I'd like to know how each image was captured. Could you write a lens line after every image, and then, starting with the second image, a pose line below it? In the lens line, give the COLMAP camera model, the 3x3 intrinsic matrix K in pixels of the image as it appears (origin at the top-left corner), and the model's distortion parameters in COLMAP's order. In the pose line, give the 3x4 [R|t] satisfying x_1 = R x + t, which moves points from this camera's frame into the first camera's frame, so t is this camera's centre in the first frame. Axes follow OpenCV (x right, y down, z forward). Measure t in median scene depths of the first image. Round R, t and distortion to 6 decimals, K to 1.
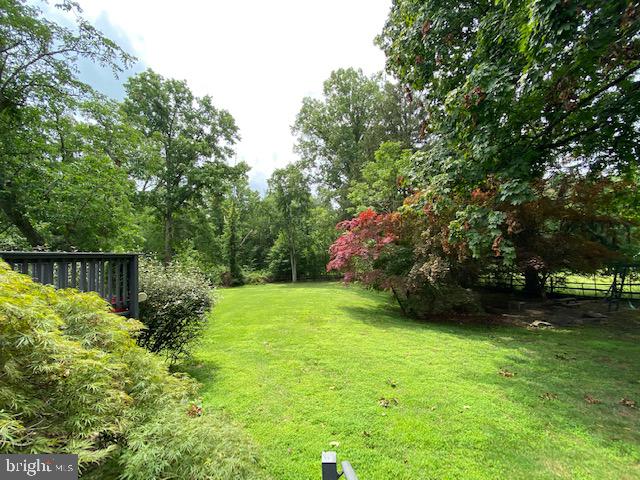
lens RADIAL K [[260.3, 0, 320.5], [0, 260.3, 241.1], [0, 0, 1]] dist [0.003892, -0.012178]
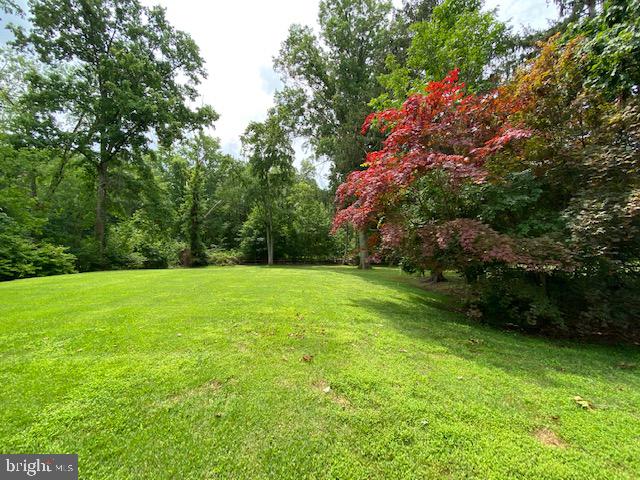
lens RADIAL K [[260.3, 0, 318.0], [0, 260.3, 239.8], [0, 0, 1]] dist [0.003892, -0.012178]
pose [[0.996439, 0.042716, 0.072692, -0.013106], [-0.045524, 0.998262, 0.037427, 0.041519], [-0.070967, -0.040603, 0.996652, 0.173917]]
